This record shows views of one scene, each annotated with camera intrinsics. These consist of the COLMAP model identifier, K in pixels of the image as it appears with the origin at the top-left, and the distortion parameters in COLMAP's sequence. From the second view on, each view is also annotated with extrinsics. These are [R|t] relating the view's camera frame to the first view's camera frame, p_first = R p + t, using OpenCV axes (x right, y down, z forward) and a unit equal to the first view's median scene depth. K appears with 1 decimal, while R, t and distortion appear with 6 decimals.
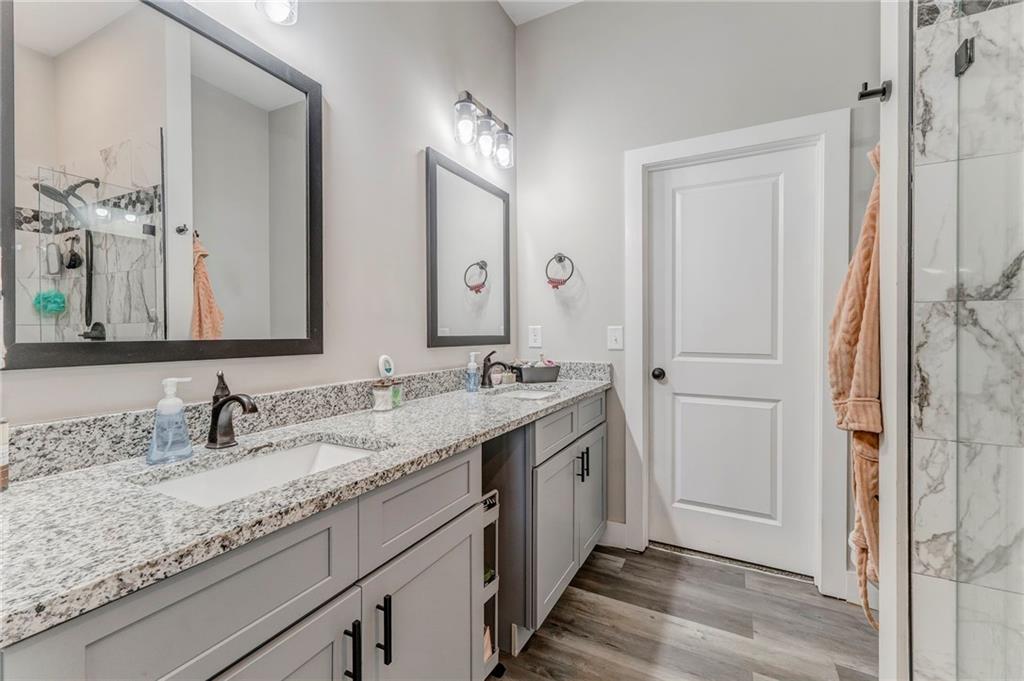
lens RADIAL K [[439.9, 0, 508.3], [0, 439.9, 336.1], [0, 0, 1]] dist [0.007707, -0.000924]
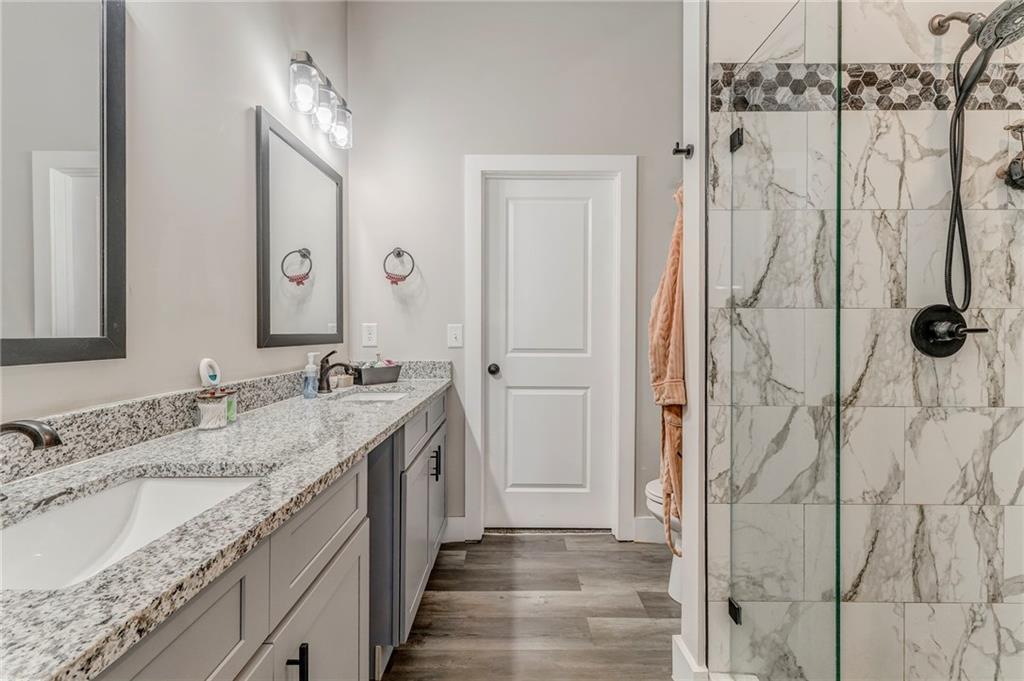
lens RADIAL K [[447.2, 0, 514.6], [0, 447.2, 333.6], [0, 0, 1]] dist [0.005323, -0.000795]
pose [[0.878967, -0.001619, 0.476879, -0.182707], [0.003583, 0.999988, -0.003209, 0.004016], [-0.476869, 0.004529, 0.878963, 0.036169]]
